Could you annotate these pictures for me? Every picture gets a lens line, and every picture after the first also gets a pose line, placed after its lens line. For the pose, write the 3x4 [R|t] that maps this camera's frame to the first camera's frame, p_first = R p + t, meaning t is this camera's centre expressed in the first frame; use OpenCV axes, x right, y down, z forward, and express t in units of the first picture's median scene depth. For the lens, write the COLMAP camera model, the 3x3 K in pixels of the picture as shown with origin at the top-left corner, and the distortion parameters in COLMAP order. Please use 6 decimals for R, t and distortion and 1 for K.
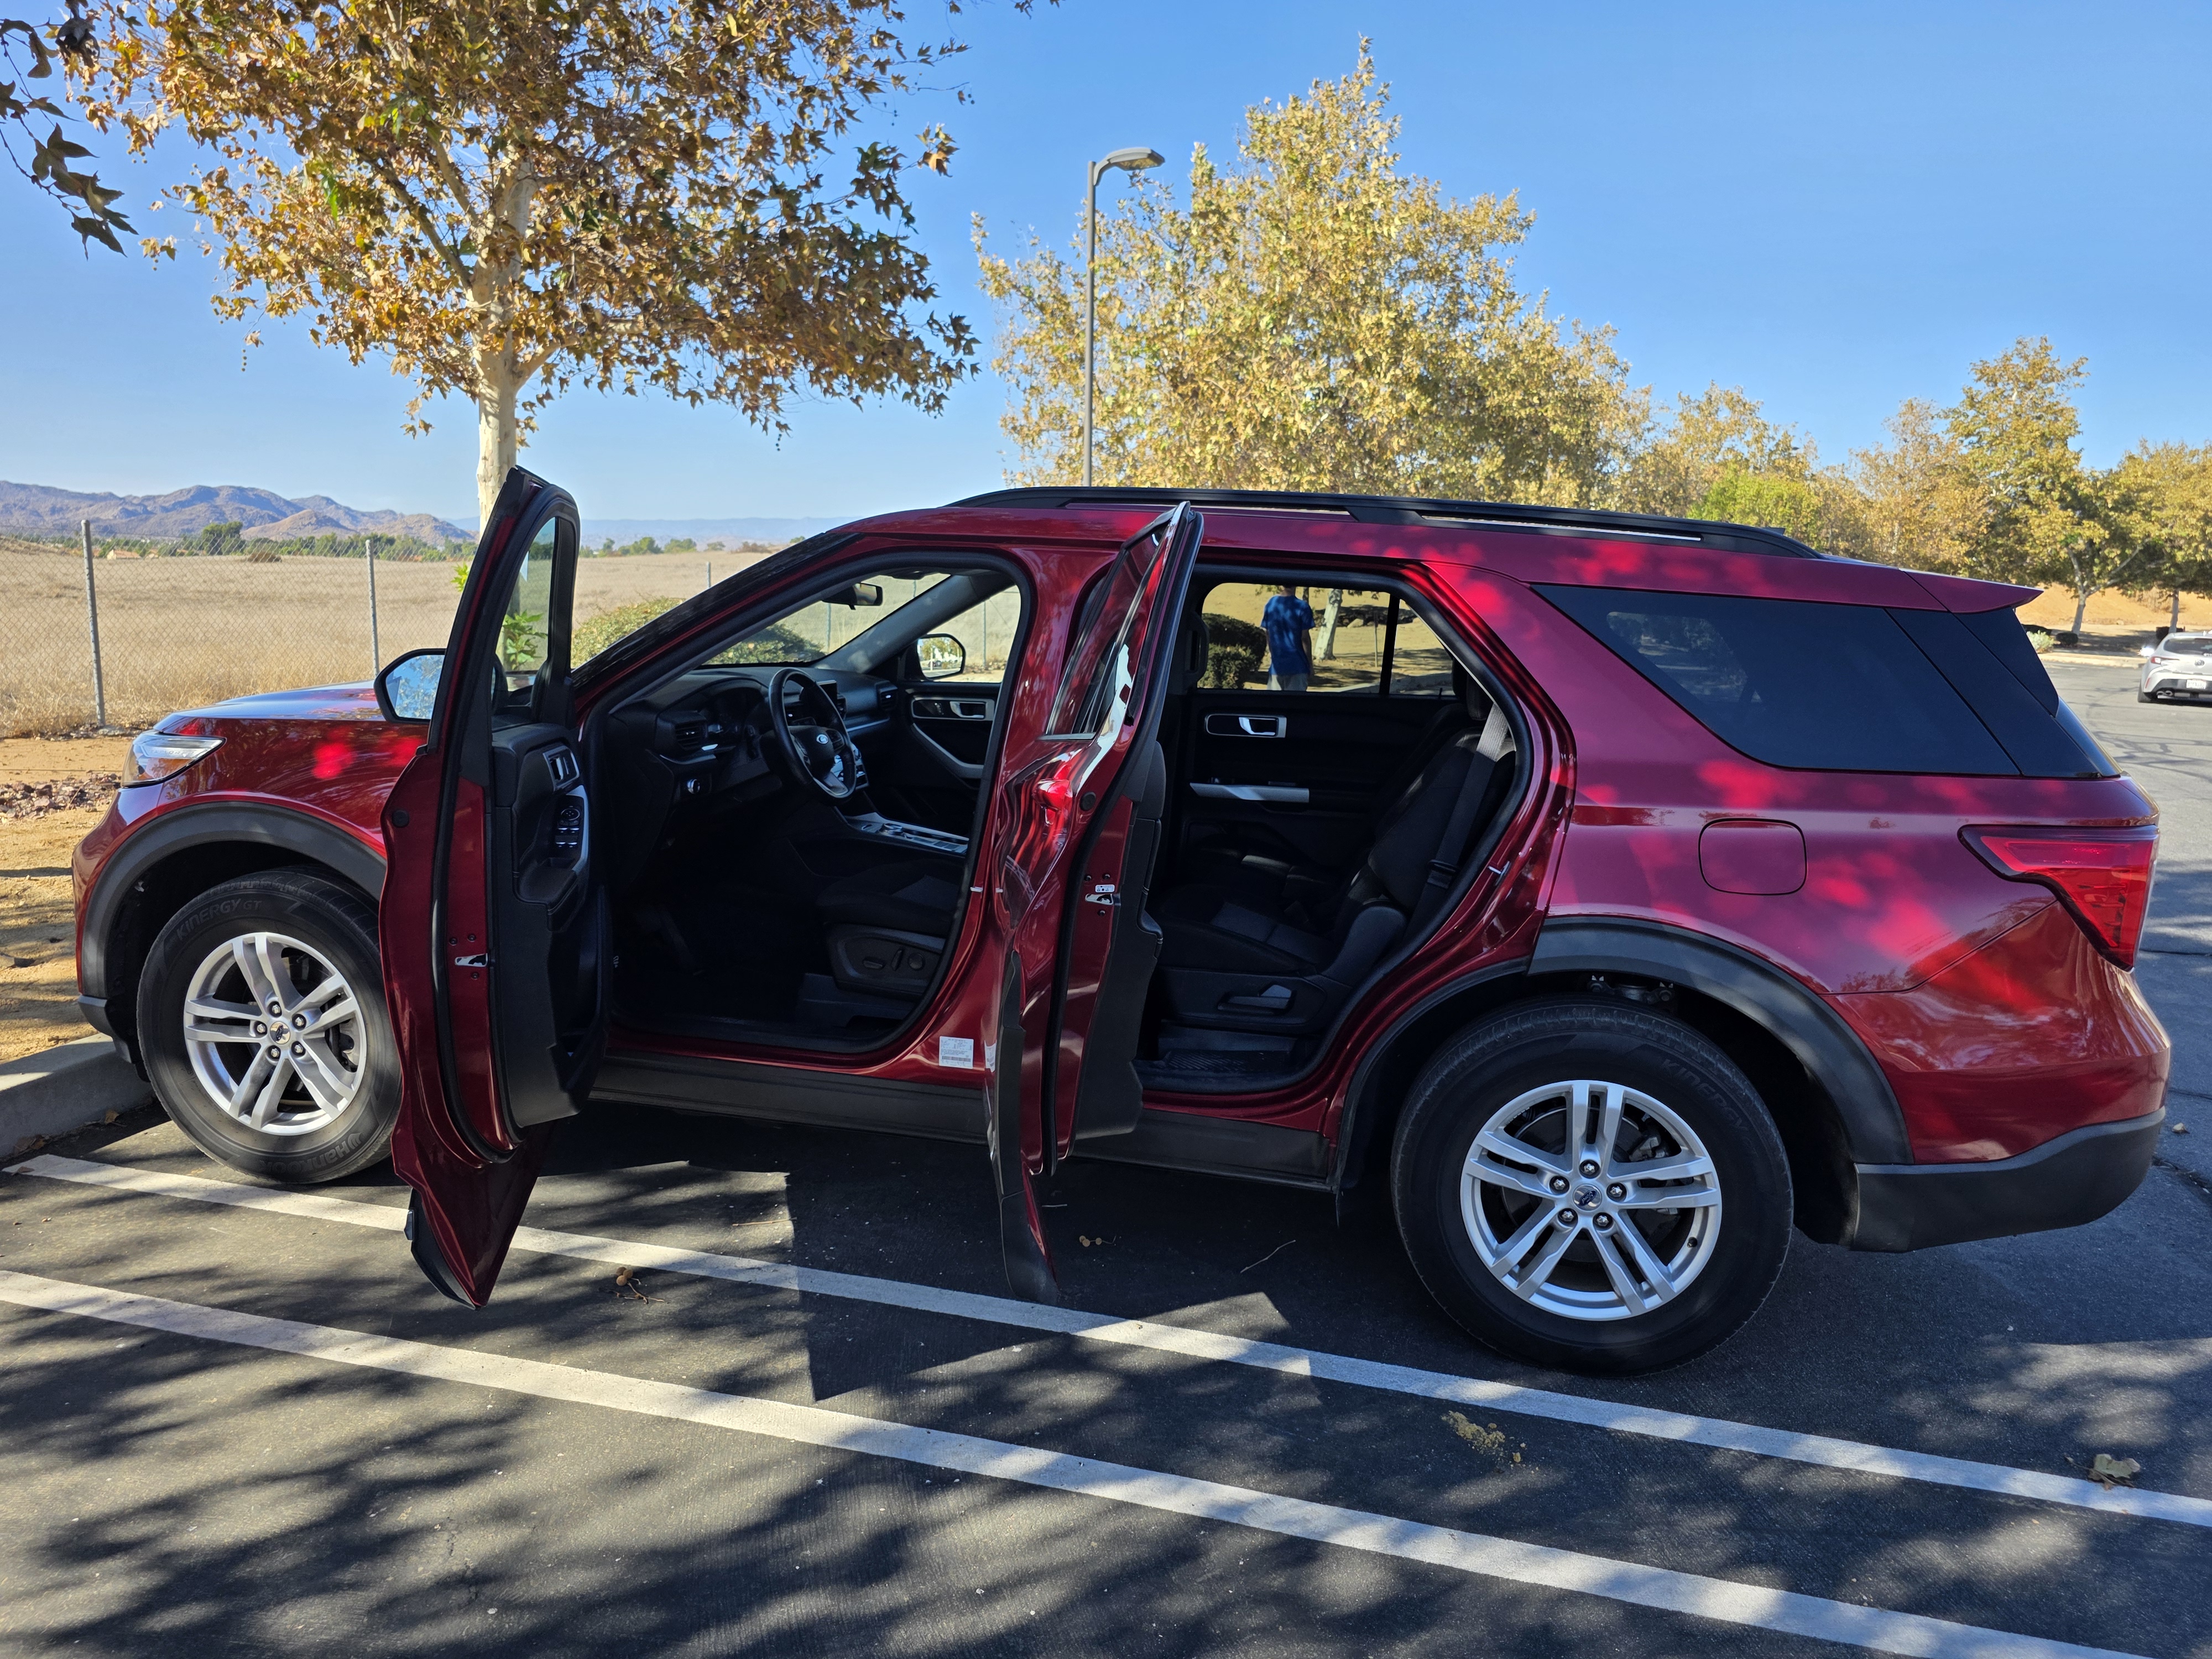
lens RADIAL K [[1498.5, 0, 1106.0], [0, 1498.5, 829.5], [0, 0, 1]] dist [-0.003300, 0.046814]
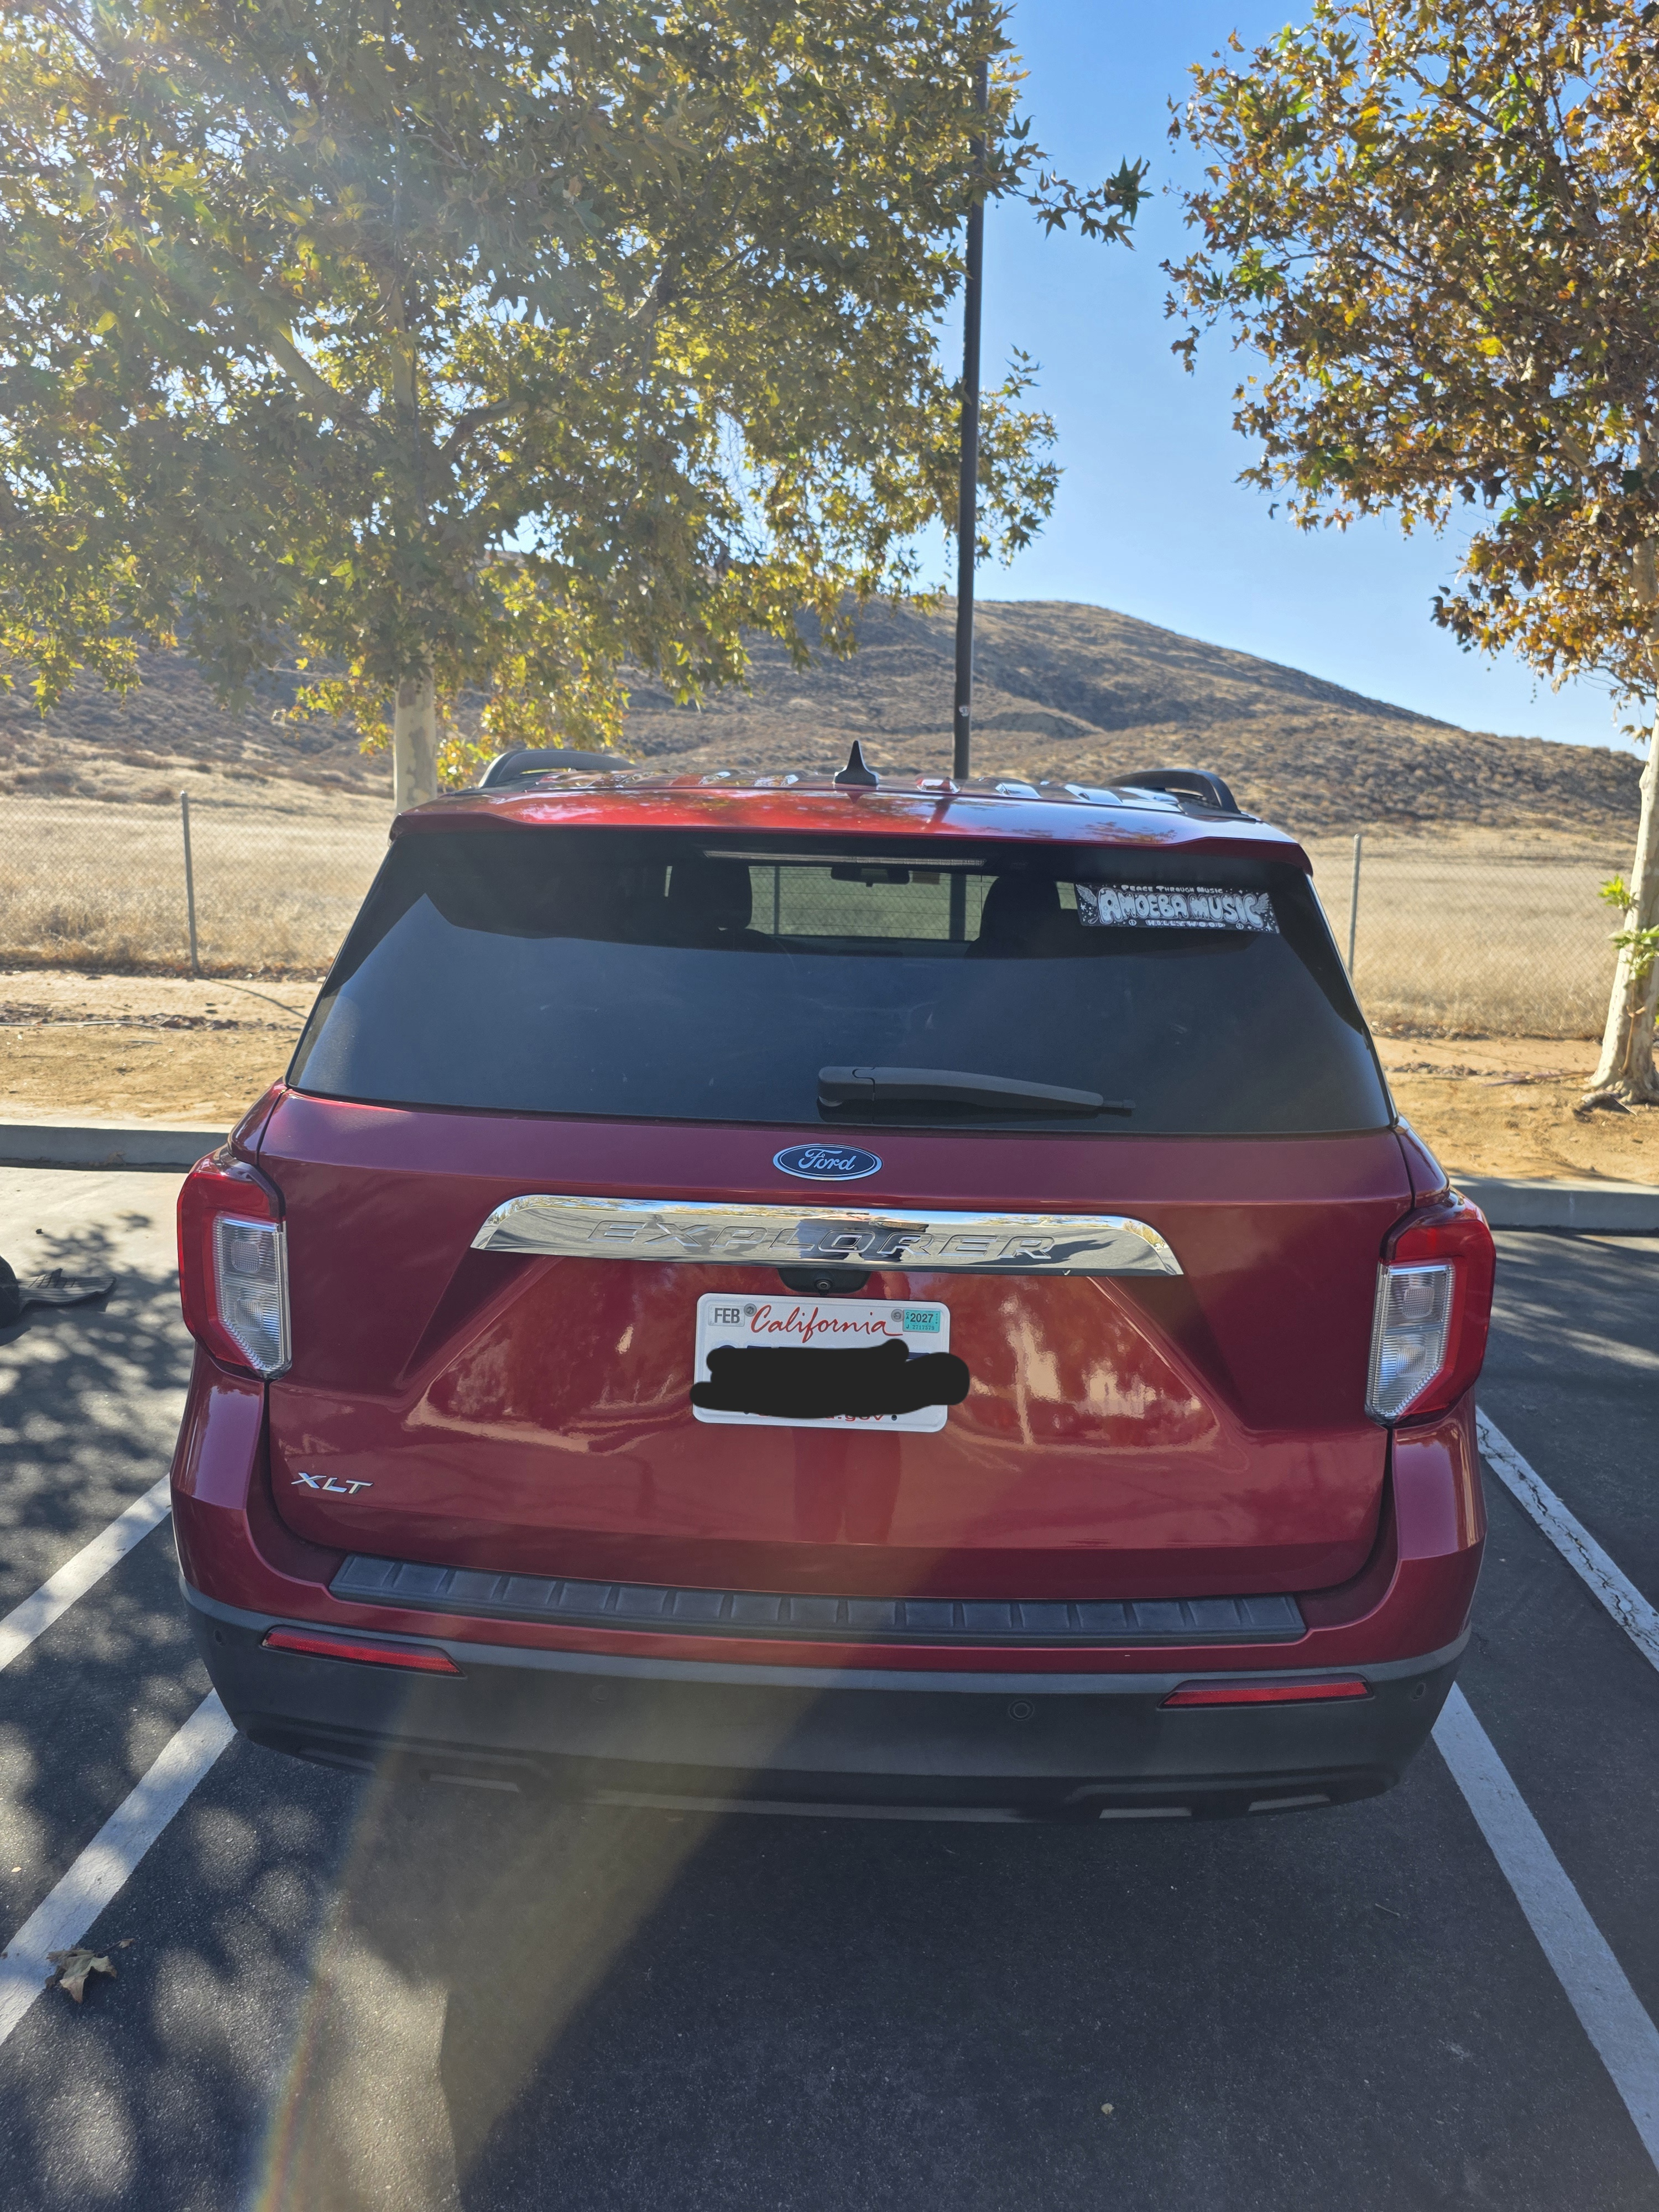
lens RADIAL K [[1494.2, 0, 829.5], [0, 1494.2, 1106.0], [0, 0, 1]] dist [0.005012, 0.000909]
pose [[0.165113, 0.130816, -0.977561, 0.499414], [-0.174662, 0.979377, 0.101558, -0.047417], [0.970686, 0.153974, 0.184557, 0.411064]]
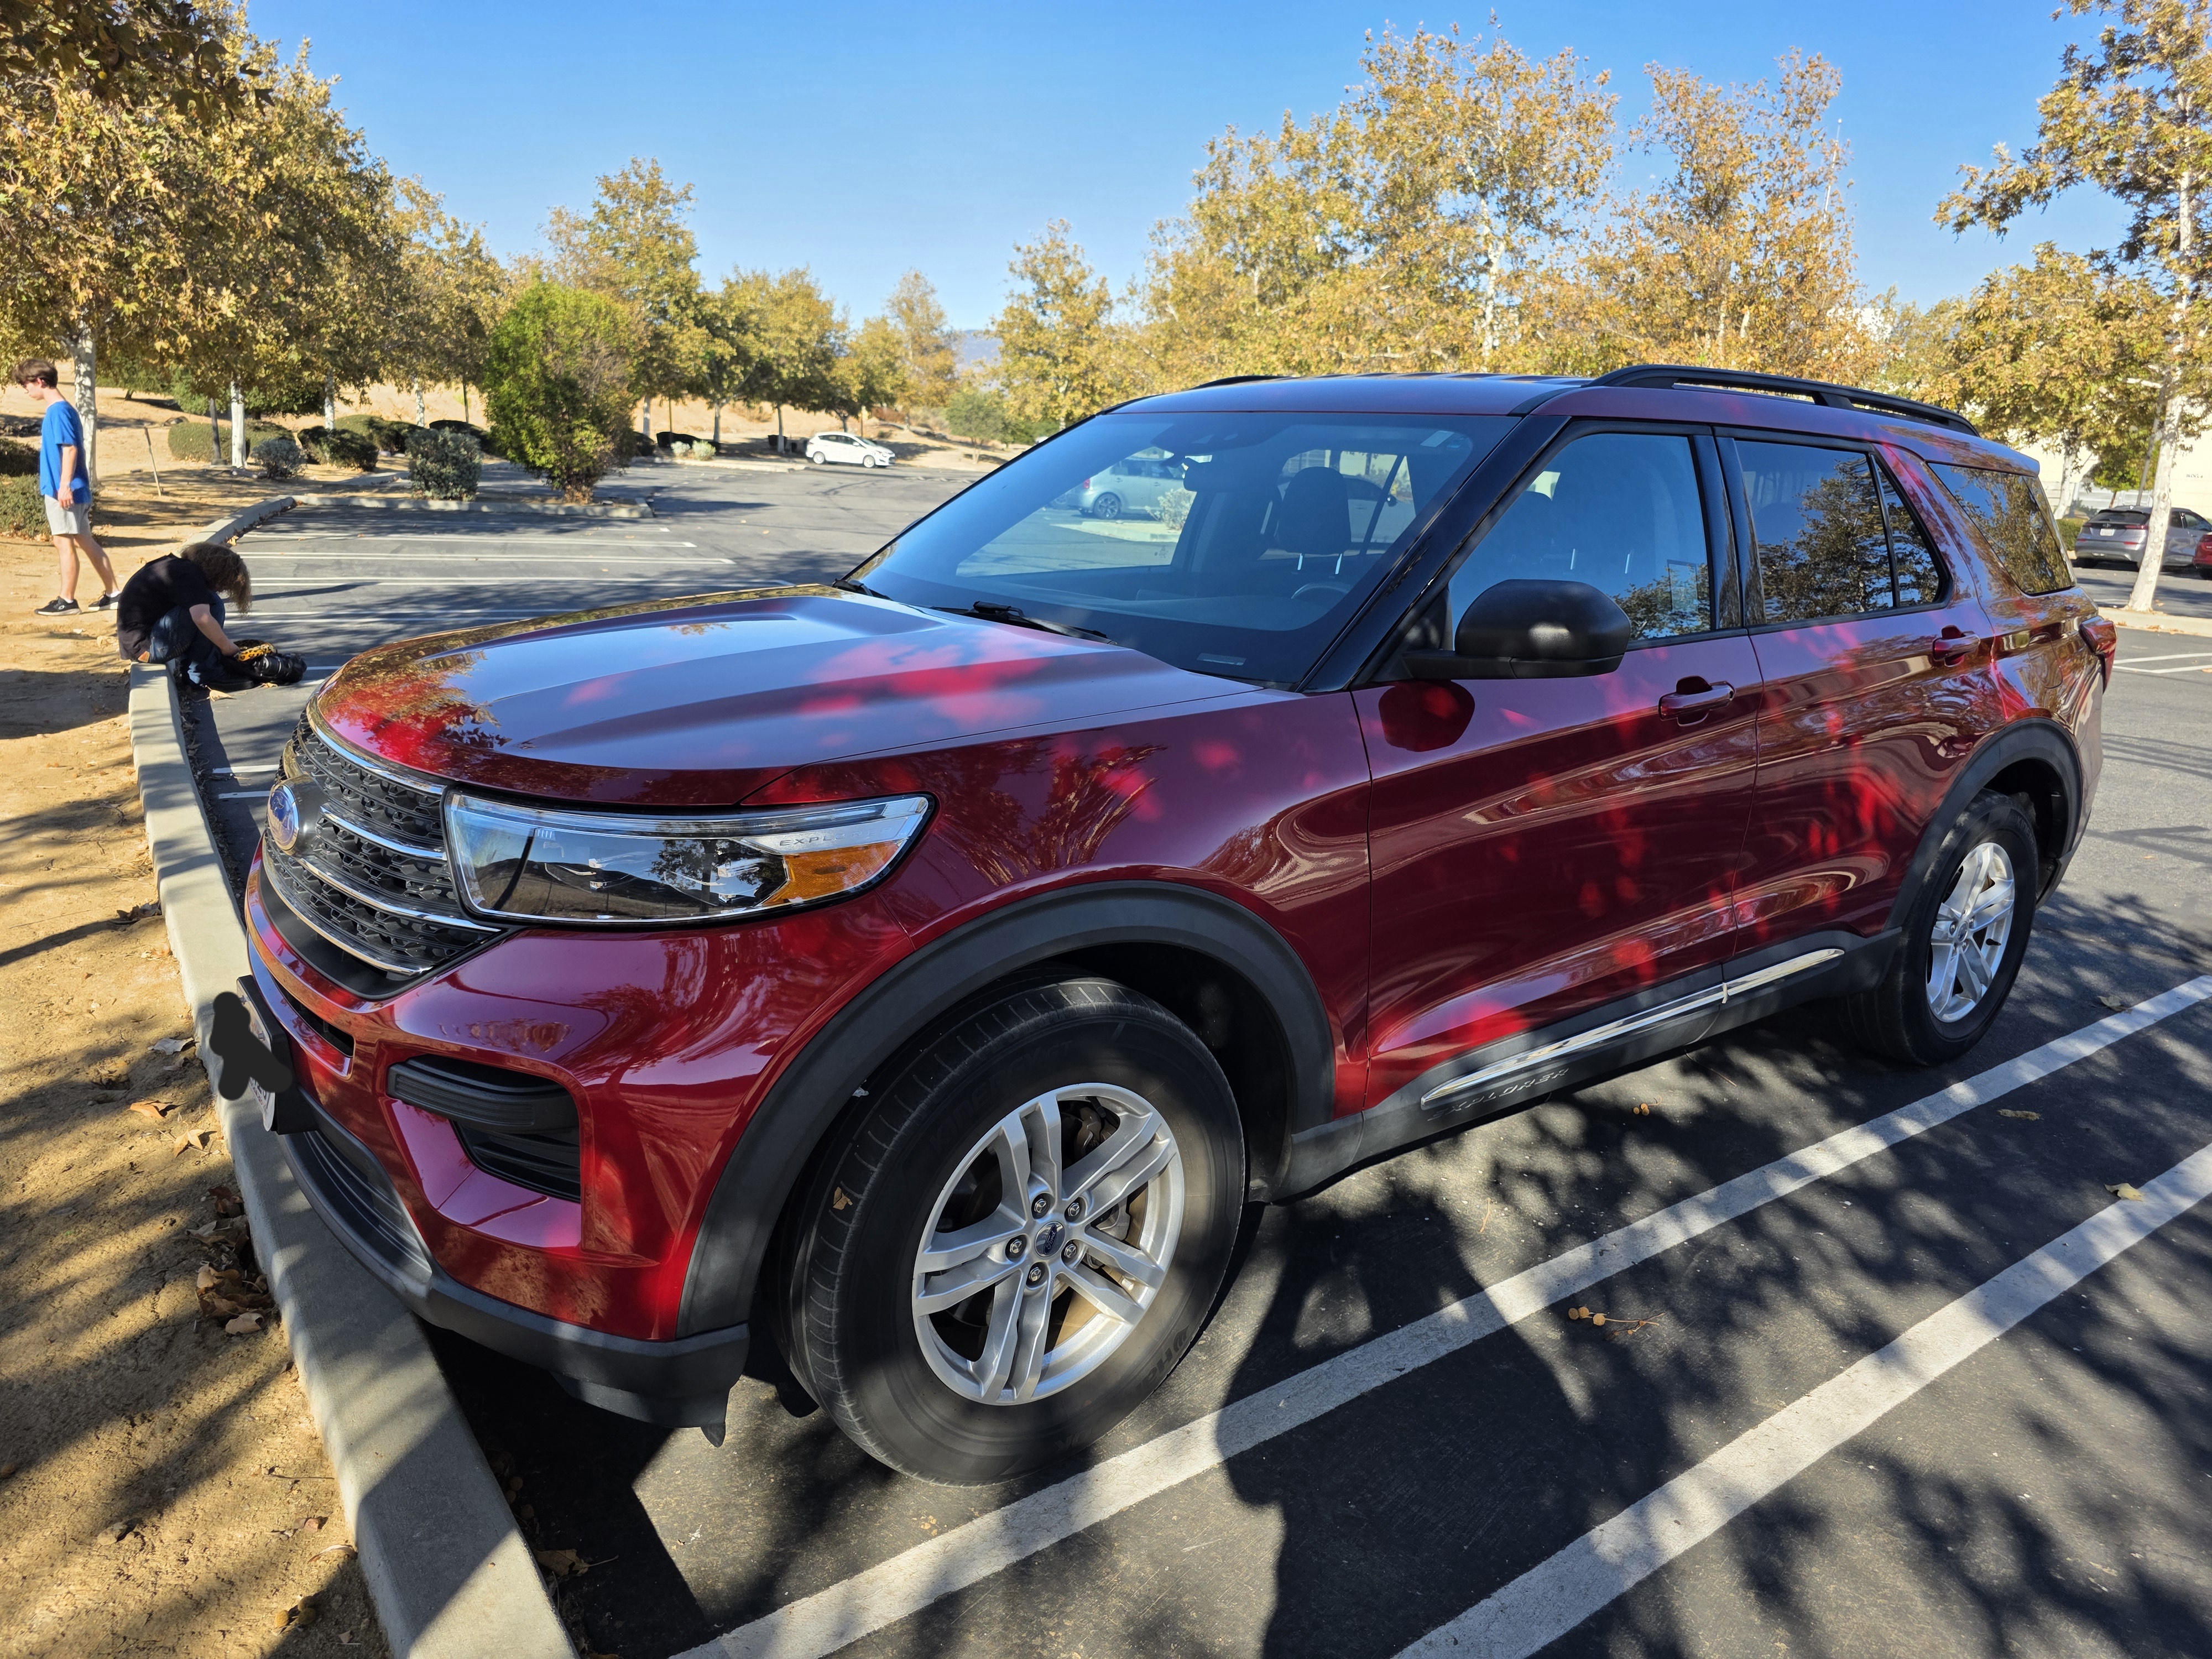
lens RADIAL K [[1523.1, 0, 1164.1], [0, 1523.1, 827.6], [0, 0, 1]] dist [-0.005277, -0.002807]
pose [[0.647461, -0.201073, 0.735095, -0.413149], [0.114236, 0.979275, 0.167247, -0.052609], [-0.753488, -0.024311, 0.657011, 0.255093]]
